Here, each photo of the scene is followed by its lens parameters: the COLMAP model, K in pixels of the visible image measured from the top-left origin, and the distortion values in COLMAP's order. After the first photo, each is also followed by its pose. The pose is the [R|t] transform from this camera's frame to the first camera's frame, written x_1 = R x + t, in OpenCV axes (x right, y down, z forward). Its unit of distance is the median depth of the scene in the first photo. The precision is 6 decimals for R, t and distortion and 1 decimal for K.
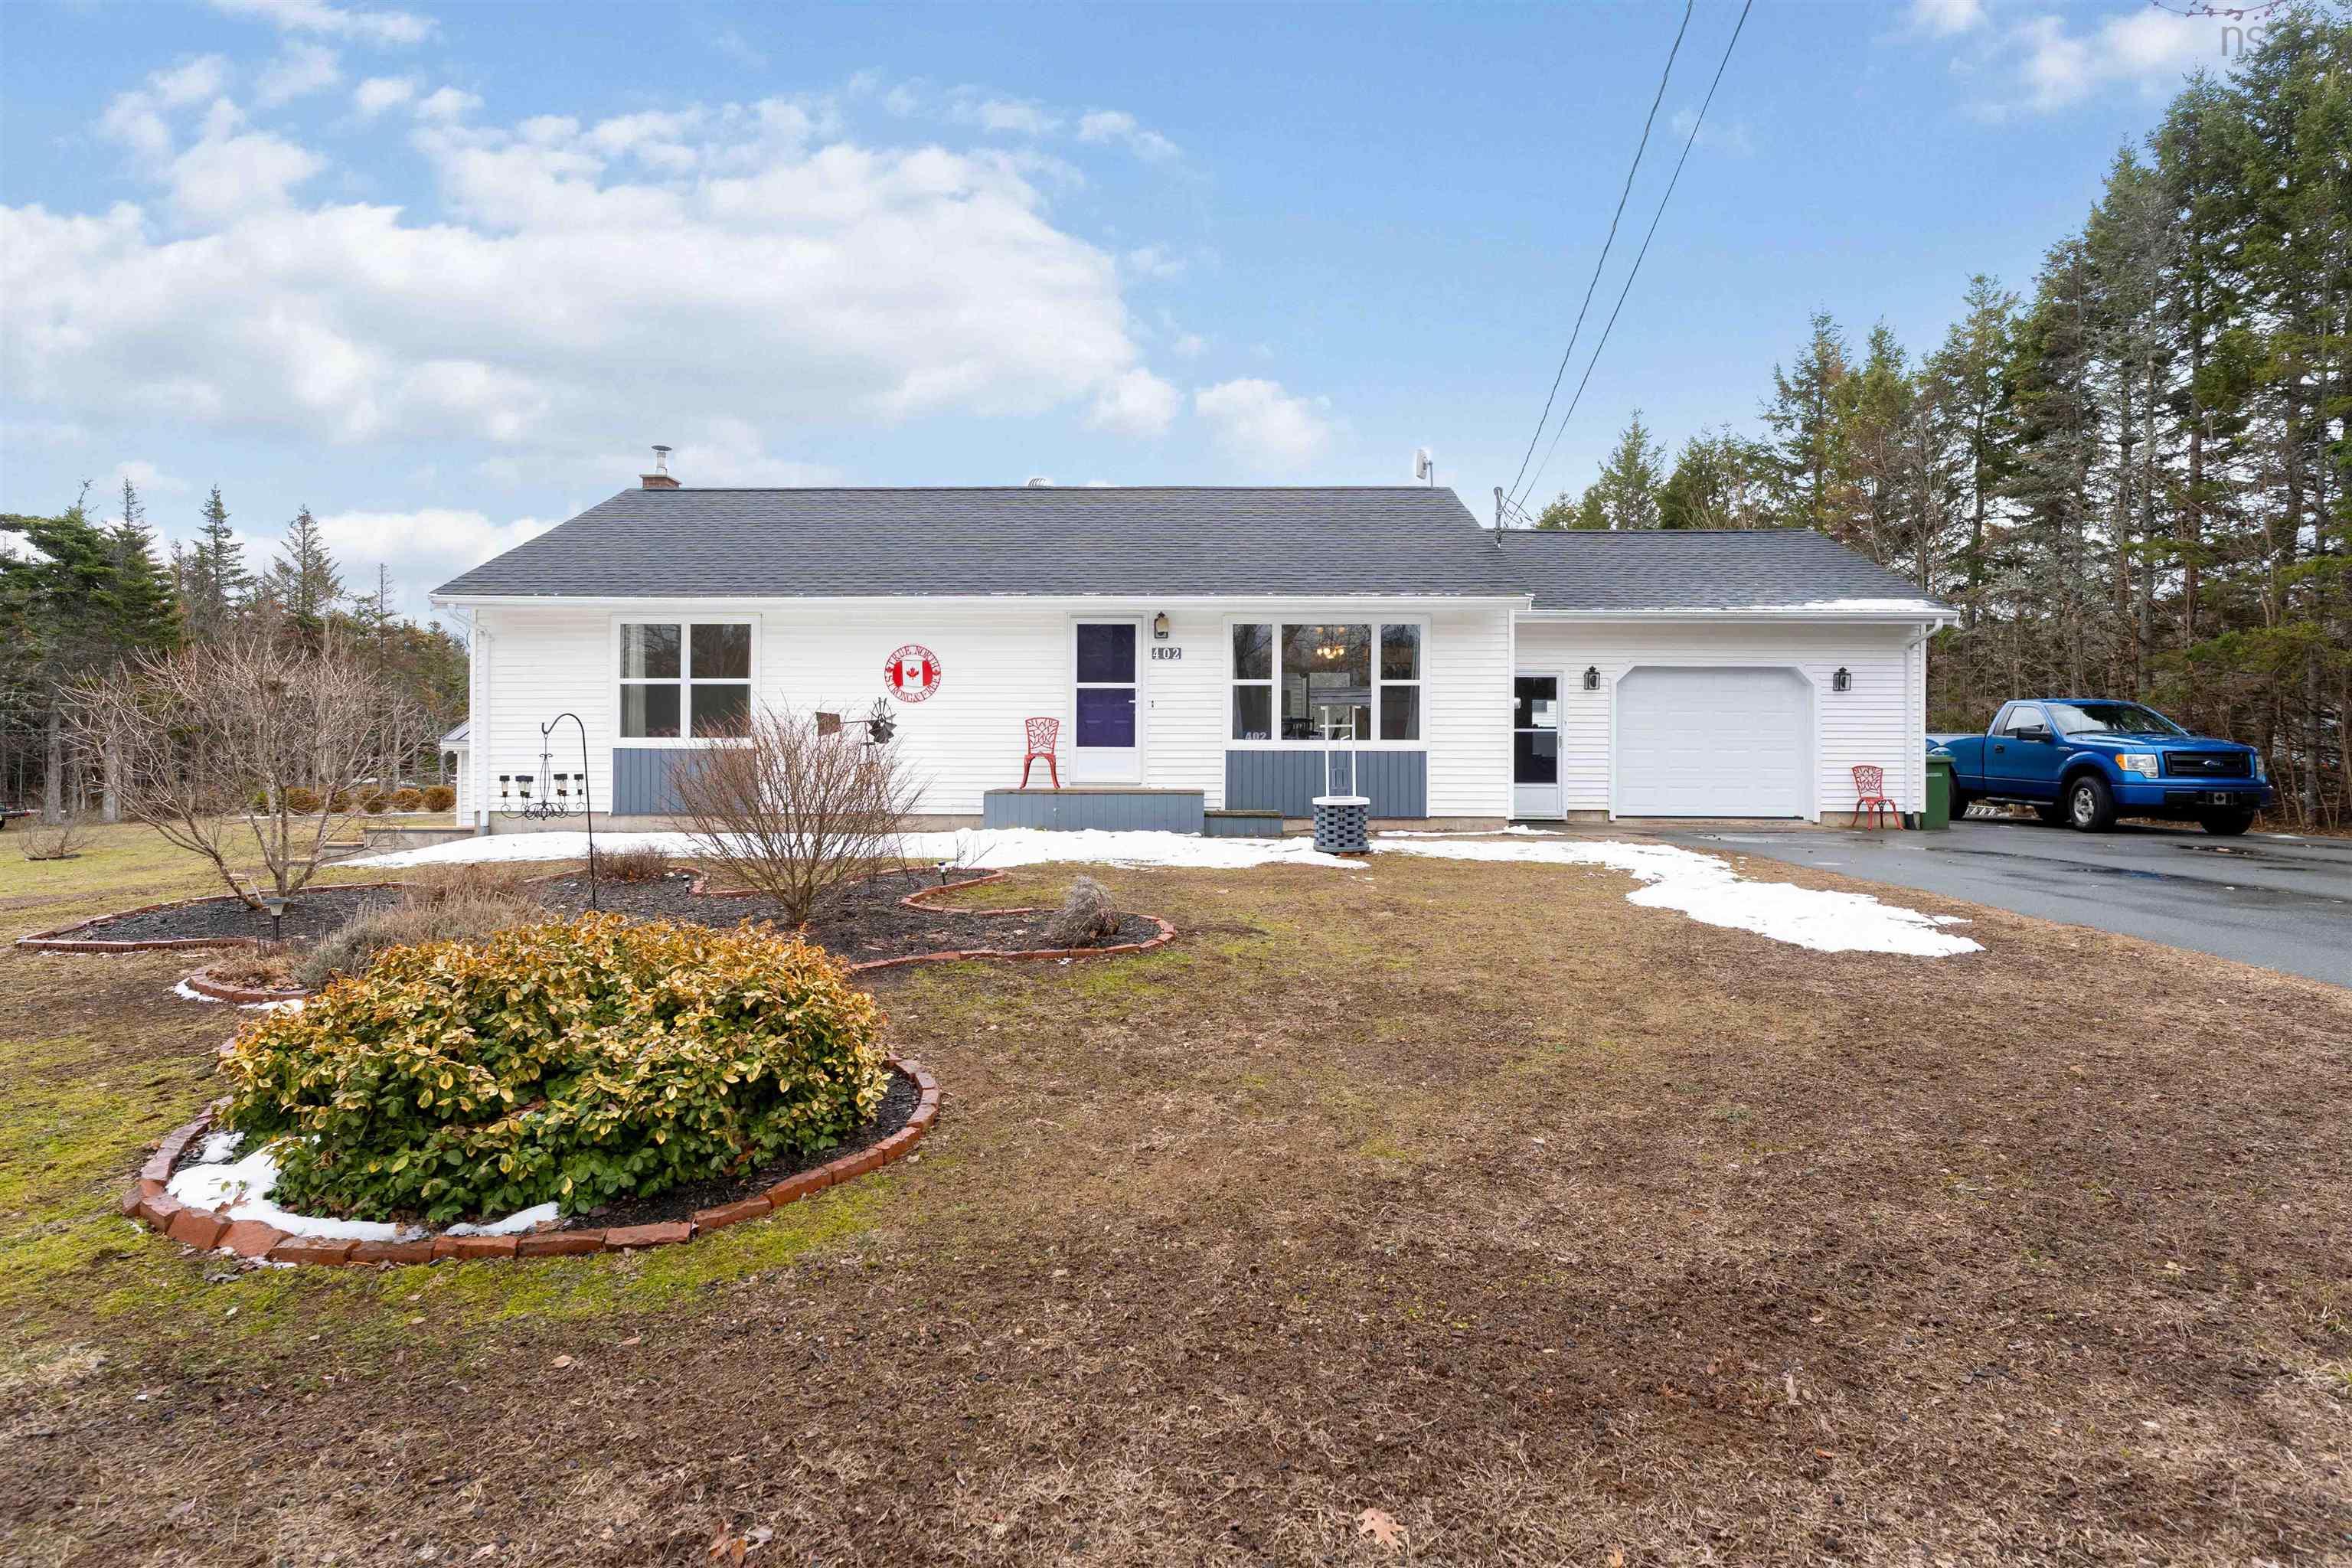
lens RADIAL K [[1179.6, 0, 1176.3], [0, 1179.6, 772.8], [0, 0, 1]] dist [-0.002812, -0.000738]
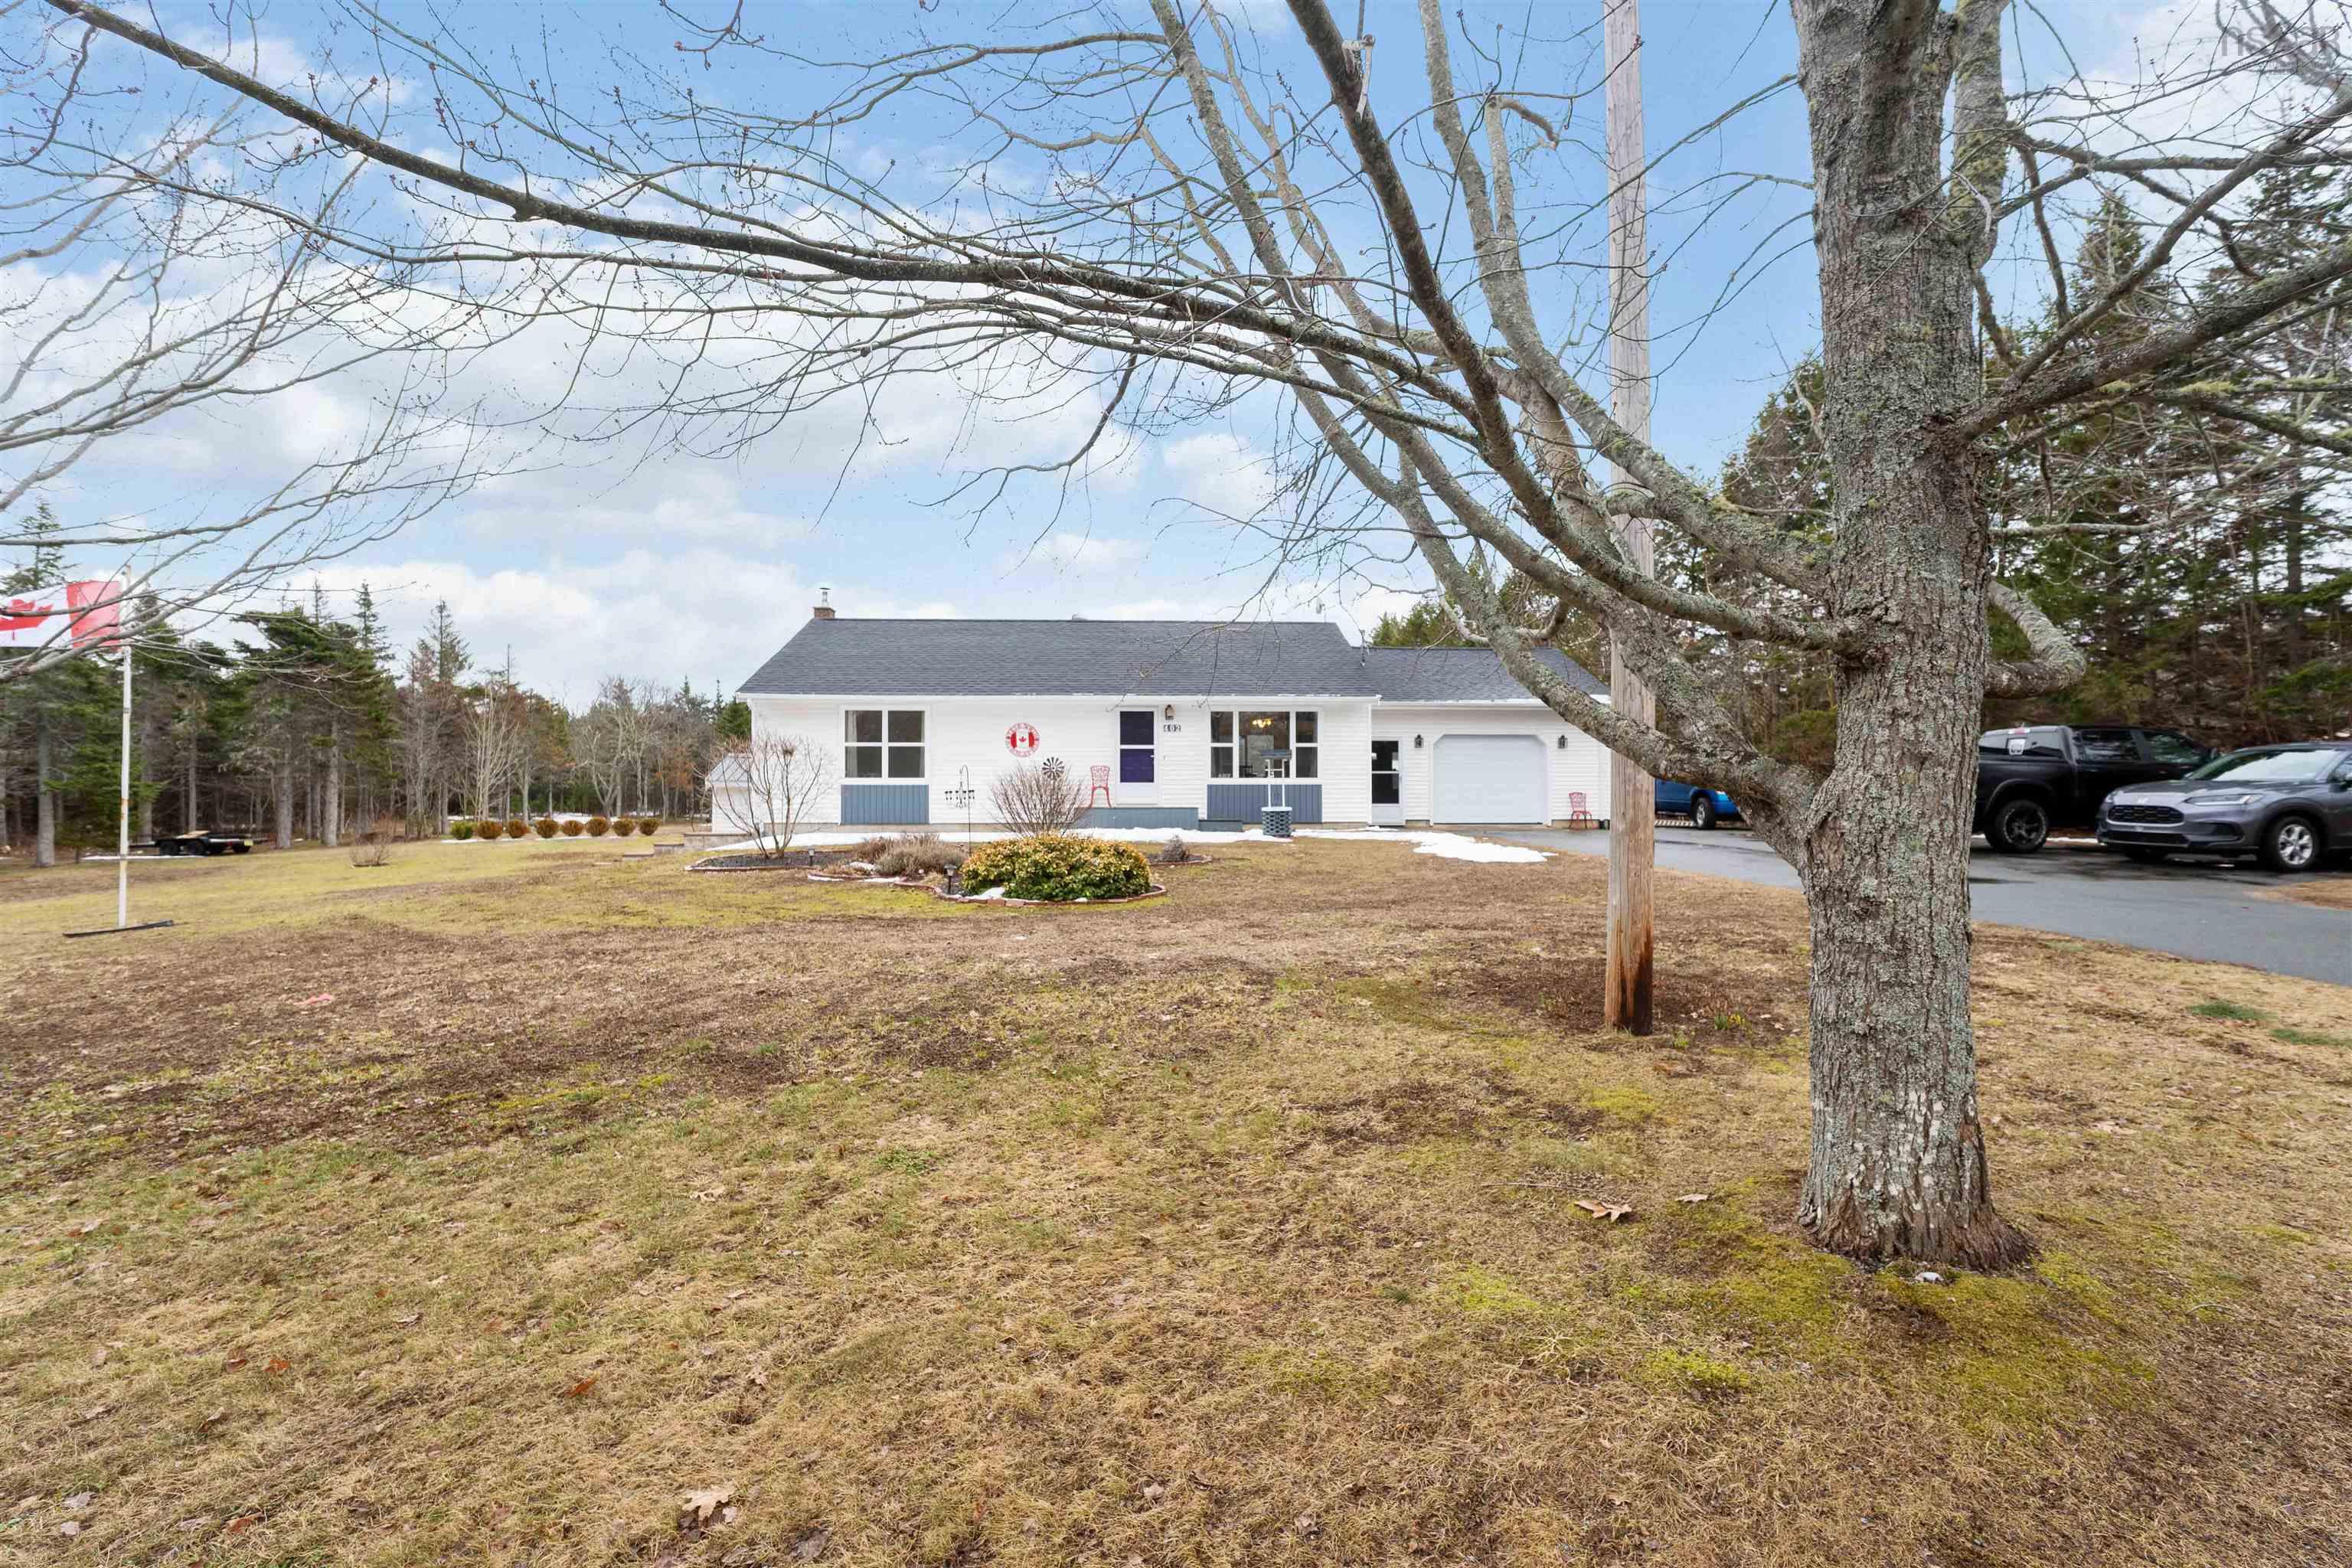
lens RADIAL K [[1016.5, 0, 1176.0], [0, 1016.5, 782.2], [0, 0, 1]] dist [0.000677, 0.000071]
pose [[0.998230, -0.003638, 0.059364, -0.090466], [0.005295, 0.999600, -0.027781, 0.018854], [-0.059239, 0.028046, 0.997850, -0.476456]]
